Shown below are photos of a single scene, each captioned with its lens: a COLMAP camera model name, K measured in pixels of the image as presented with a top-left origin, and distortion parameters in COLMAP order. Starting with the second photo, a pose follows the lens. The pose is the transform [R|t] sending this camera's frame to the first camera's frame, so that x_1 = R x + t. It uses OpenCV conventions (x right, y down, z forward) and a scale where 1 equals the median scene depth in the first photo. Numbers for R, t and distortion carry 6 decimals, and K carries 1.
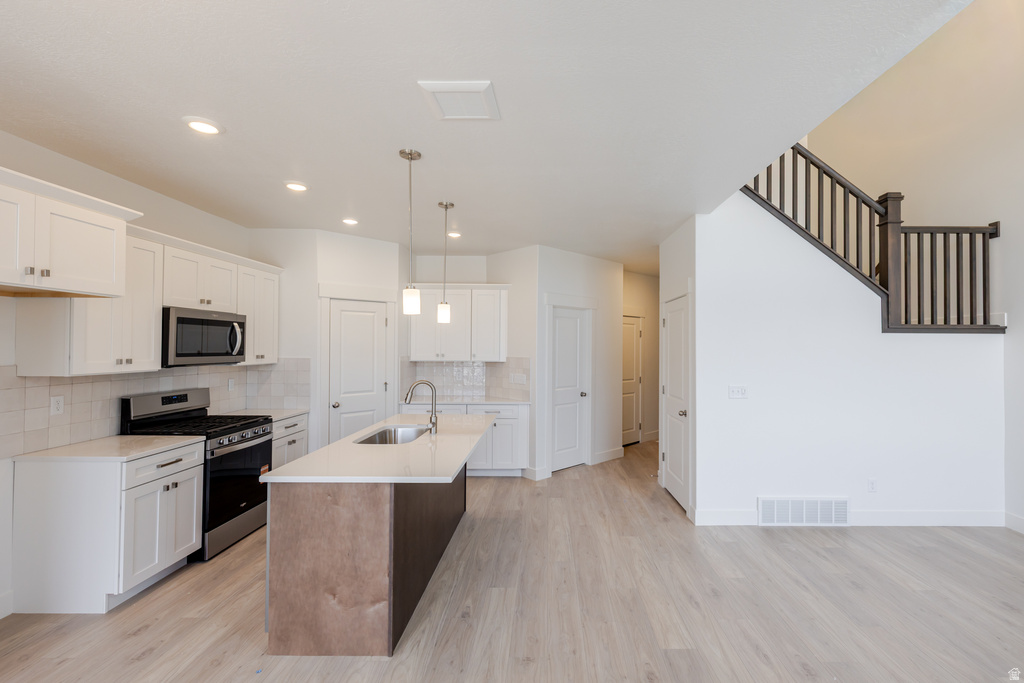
lens RADIAL K [[458.5, 0, 561.0], [0, 458.5, 329.7], [0, 0, 1]] dist [0.000314, 0.000162]
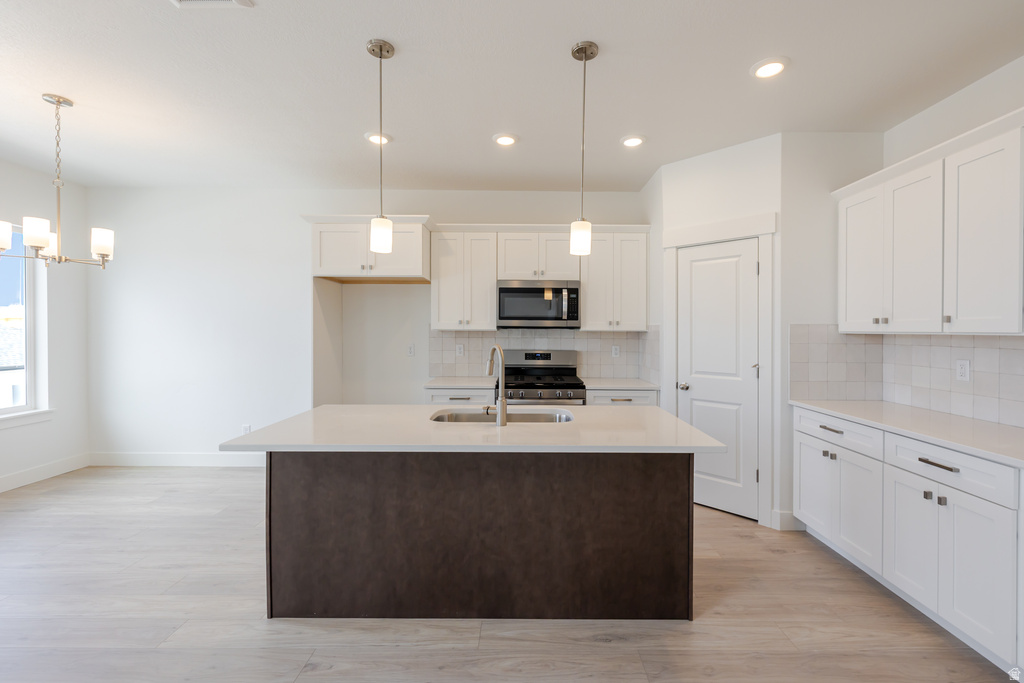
lens RADIAL K [[445.0, 0, 520.2], [0, 445.0, 332.9], [0, 0, 1]] dist [0.000841, 0.000088]
pose [[-0.031982, -0.000075, -0.999488, 0.374719], [0.031279, 0.999510, -0.001076, 0.098558], [0.998999, -0.031297, -0.031964, 1.099051]]
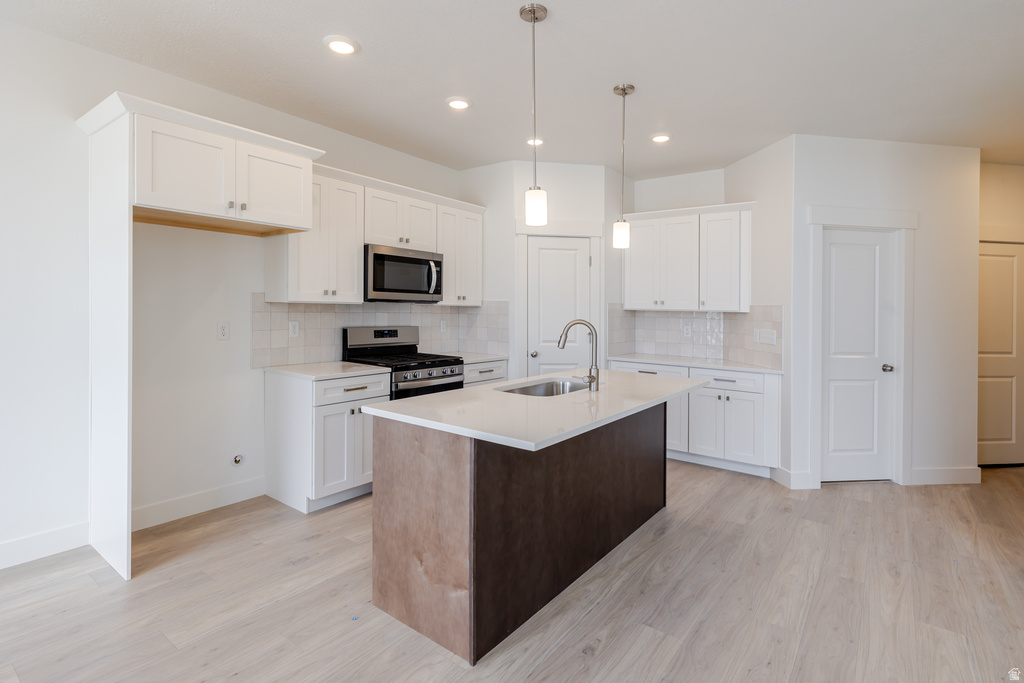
lens RADIAL K [[514.9, 0, 512.6], [0, 514.9, 301.8], [0, 0, 1]] dist [-0.001400, -0.000221]
pose [[0.786309, 0.001595, -0.617831, 0.143942], [0.008238, 0.999881, 0.013065, 0.070969], [0.617779, -0.015363, 0.786202, 0.266994]]
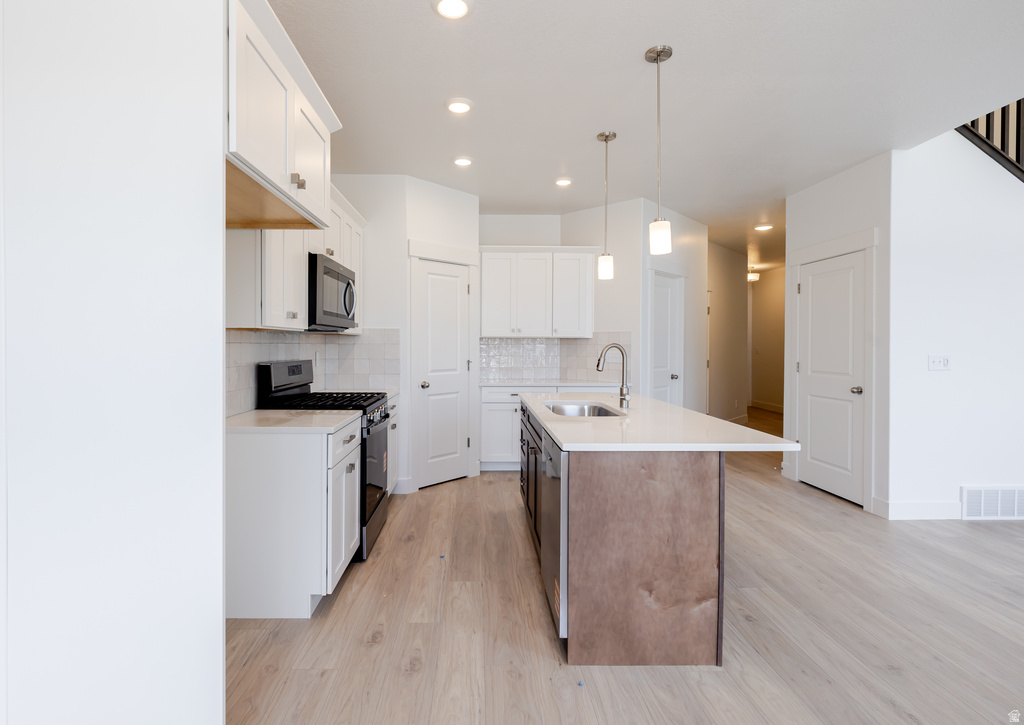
lens RADIAL K [[512.6, 0, 490.5], [0, 512.6, 338.2], [0, 0, 1]] dist [-0.003841, -0.000362]
pose [[0.999992, -0.003953, 0.000918, -0.541086], [0.003928, 0.999656, 0.025936, 0.078890], [-0.001020, -0.025932, 0.999663, 0.082666]]
